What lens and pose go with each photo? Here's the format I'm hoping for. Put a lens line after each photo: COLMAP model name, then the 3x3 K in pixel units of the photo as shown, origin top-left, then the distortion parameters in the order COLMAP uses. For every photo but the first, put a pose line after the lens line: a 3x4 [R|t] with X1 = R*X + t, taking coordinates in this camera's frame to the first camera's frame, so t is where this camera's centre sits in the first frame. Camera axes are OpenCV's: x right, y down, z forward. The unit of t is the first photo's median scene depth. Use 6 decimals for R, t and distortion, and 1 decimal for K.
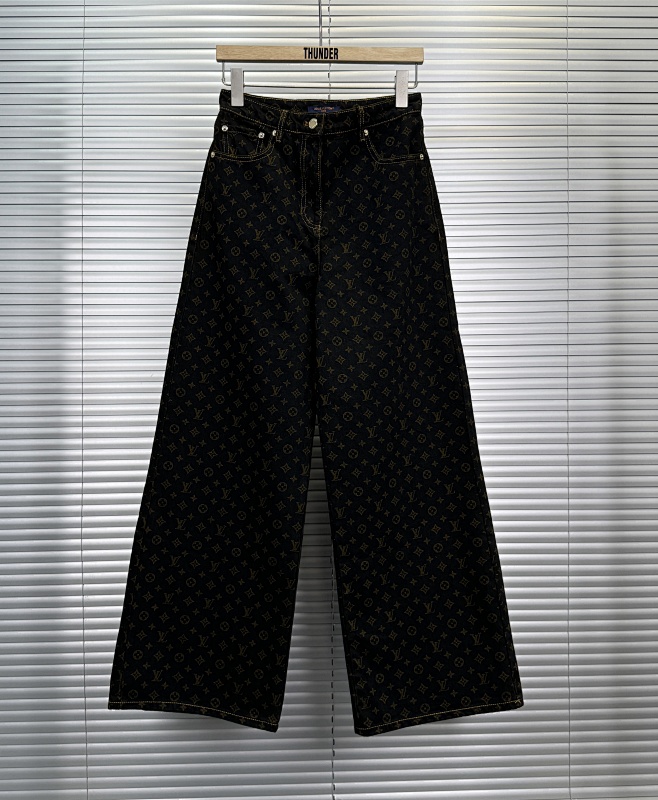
lens RADIAL K [[794.6, 0, 316.7], [0, 794.6, 399.7], [0, 0, 1]] dist [0.061006, -0.029727]
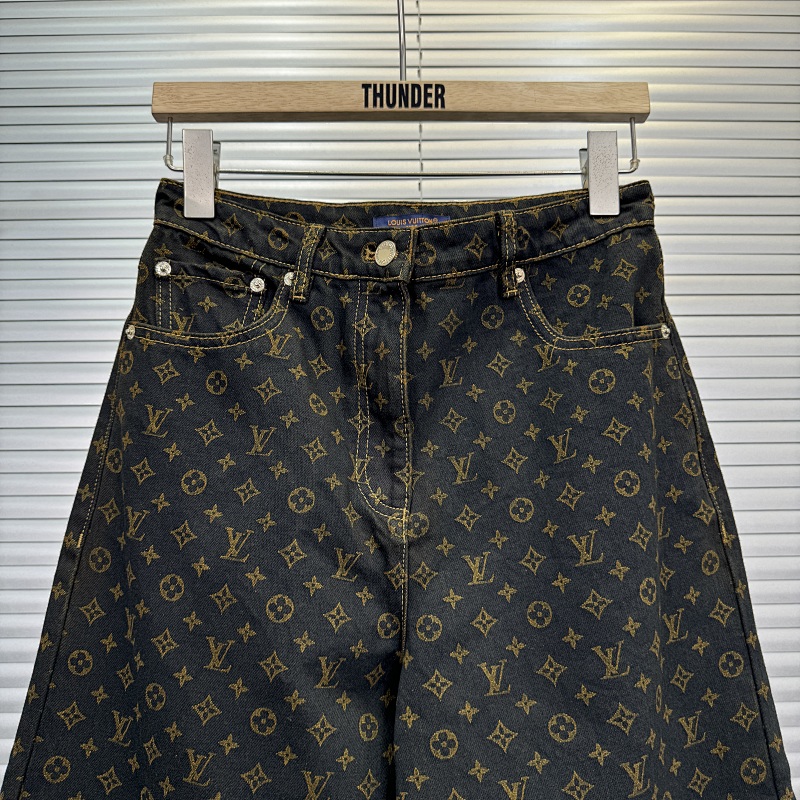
lens RADIAL K [[828.9, 0, 380.2], [0, 828.9, 400.6], [0, 0, 1]] dist [0.014335, -0.147662]
pose [[0.999790, -0.009846, -0.017968, -0.000580], [0.005746, 0.976519, -0.215353, -0.185693], [0.019667, 0.215205, 0.976371, 0.613590]]
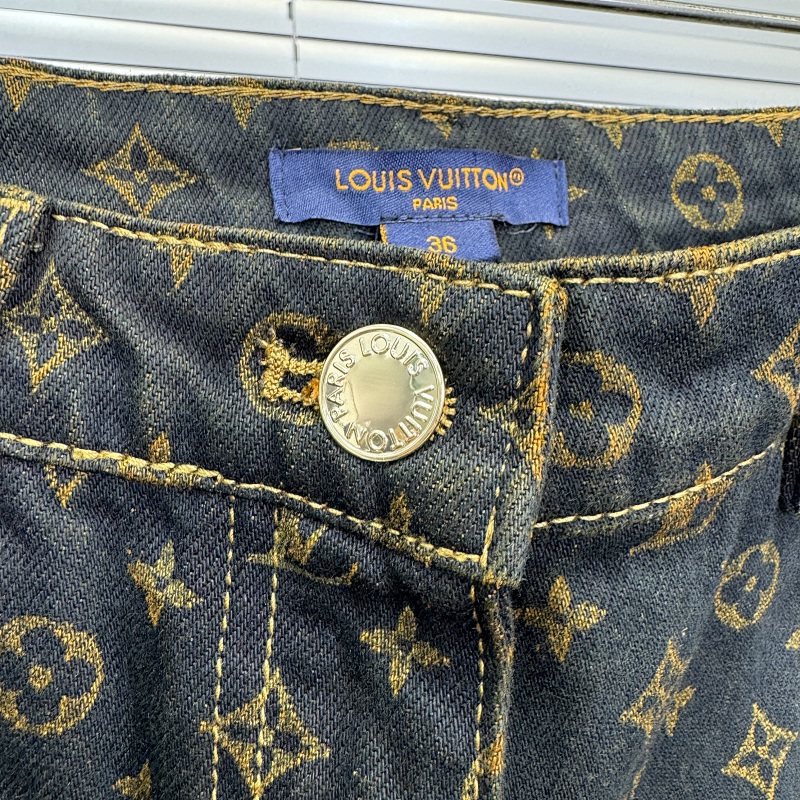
lens RADIAL K [[810.6, 0, 415.9], [0, 810.6, 323.6], [0, 0, 1]] dist [-0.010584, -0.035208]
pose [[0.957288, -0.016998, 0.288637, -0.023117], [0.044211, 0.995137, -0.088024, -0.341470], [-0.285737, 0.097025, 0.953384, 0.917269]]
